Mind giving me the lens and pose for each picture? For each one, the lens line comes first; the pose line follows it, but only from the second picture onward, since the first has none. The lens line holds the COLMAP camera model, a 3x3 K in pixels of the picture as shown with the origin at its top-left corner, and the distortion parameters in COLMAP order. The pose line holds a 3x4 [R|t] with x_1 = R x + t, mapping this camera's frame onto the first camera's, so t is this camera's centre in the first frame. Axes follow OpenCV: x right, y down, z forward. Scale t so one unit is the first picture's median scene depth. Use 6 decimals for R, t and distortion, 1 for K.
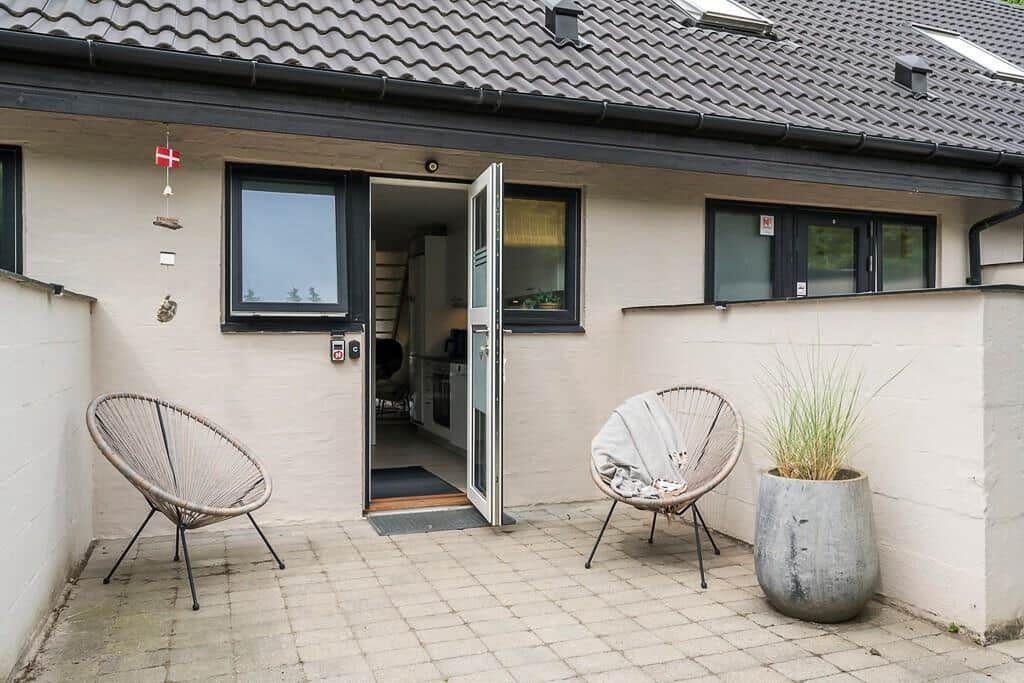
lens RADIAL K [[802.0, 0, 515.4], [0, 802.0, 340.8], [0, 0, 1]] dist [-0.006122, 0.004787]
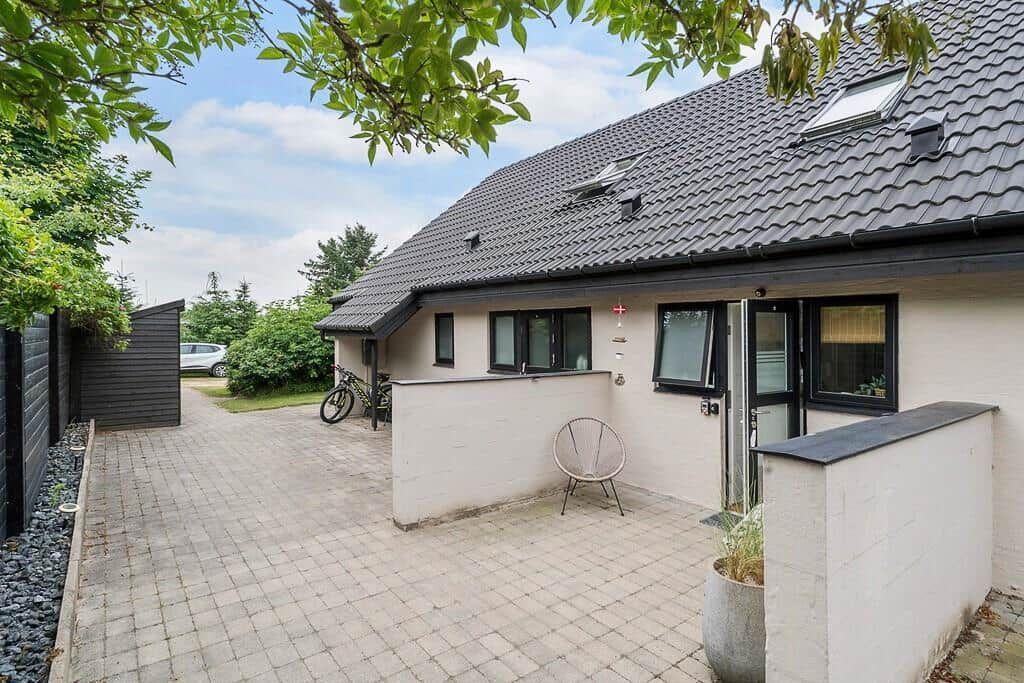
lens RADIAL K [[557.1, 0, 513.7], [0, 557.1, 335.3], [0, 0, 1]] dist [-0.003302, -0.000887]
pose [[0.248638, 0.016771, -0.968451, 0.880447], [-0.004827, 0.999859, 0.016076, -0.170979], [0.968584, 0.000678, 0.248684, 0.334112]]
